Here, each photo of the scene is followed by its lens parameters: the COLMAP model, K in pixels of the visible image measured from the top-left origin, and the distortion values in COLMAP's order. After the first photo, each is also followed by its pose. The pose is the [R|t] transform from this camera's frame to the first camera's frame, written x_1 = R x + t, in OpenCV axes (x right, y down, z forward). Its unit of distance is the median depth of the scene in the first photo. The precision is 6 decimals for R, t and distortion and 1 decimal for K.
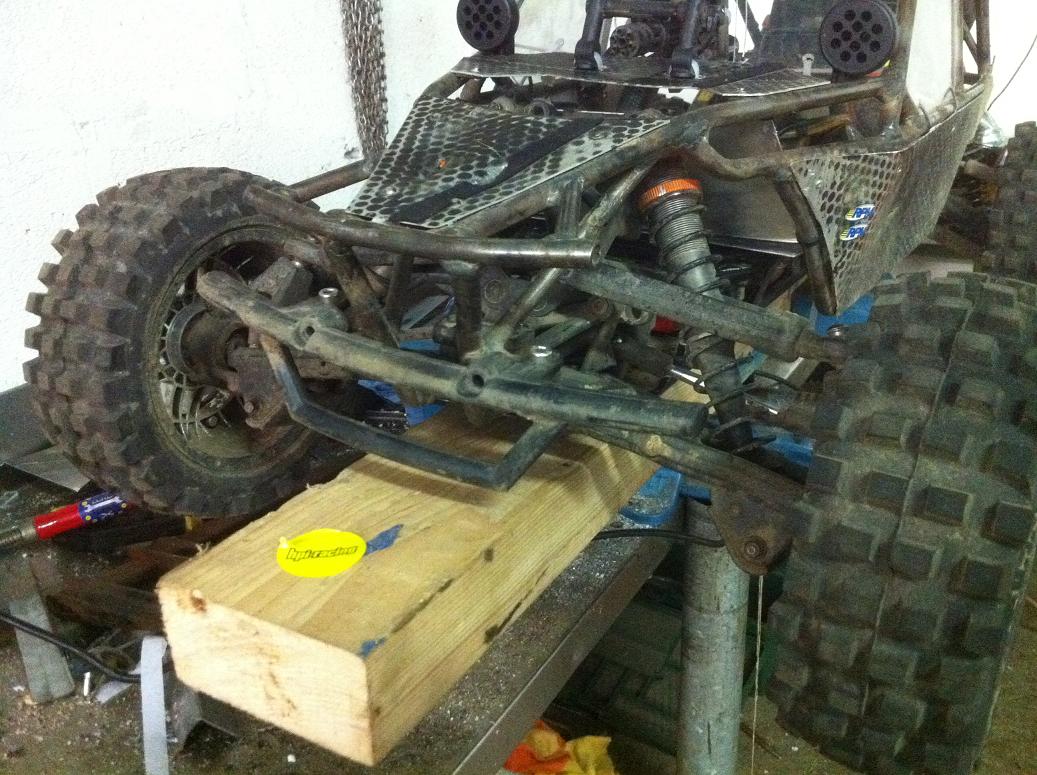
lens RADIAL K [[997.0, 0, 518.5], [0, 997.0, 387.5], [0, 0, 1]] dist [0.087212, -0.311738]
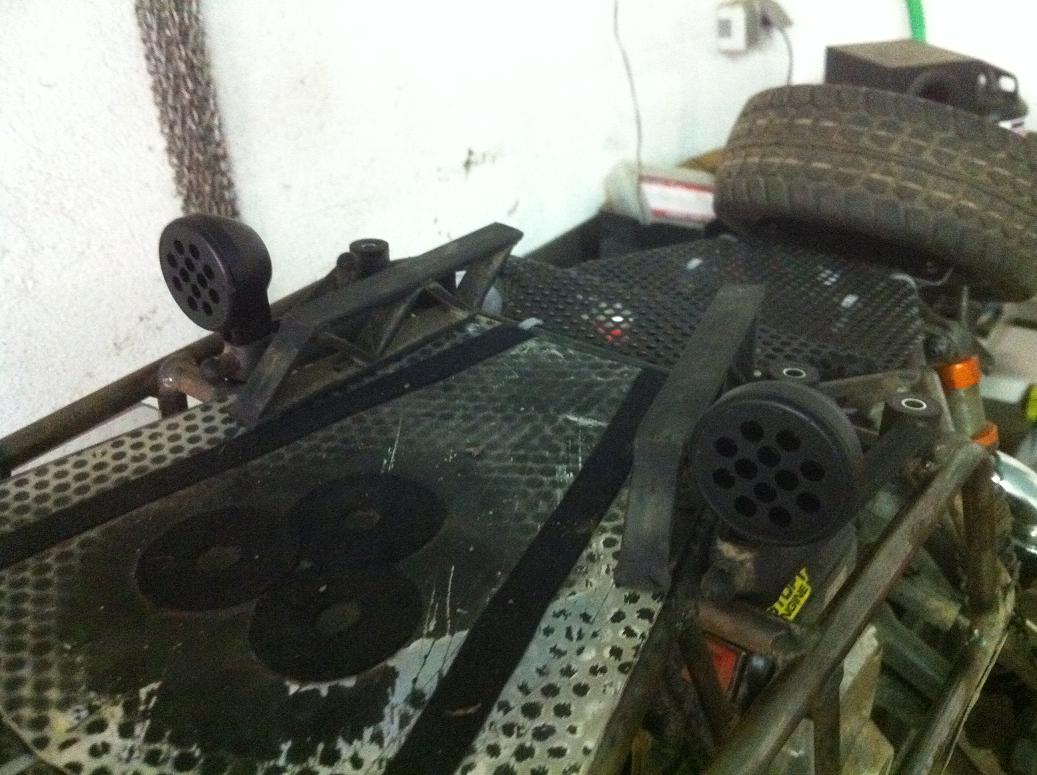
lens RADIAL K [[1000.9, 0, 524.1], [0, 1000.9, 394.0], [0, 0, 1]] dist [0.045610, -0.195693]
pose [[0.992766, 0.030205, -0.116206, 0.489904], [-0.014733, 0.991172, 0.131761, -0.769126], [0.119160, -0.129096, 0.984447, 0.874386]]
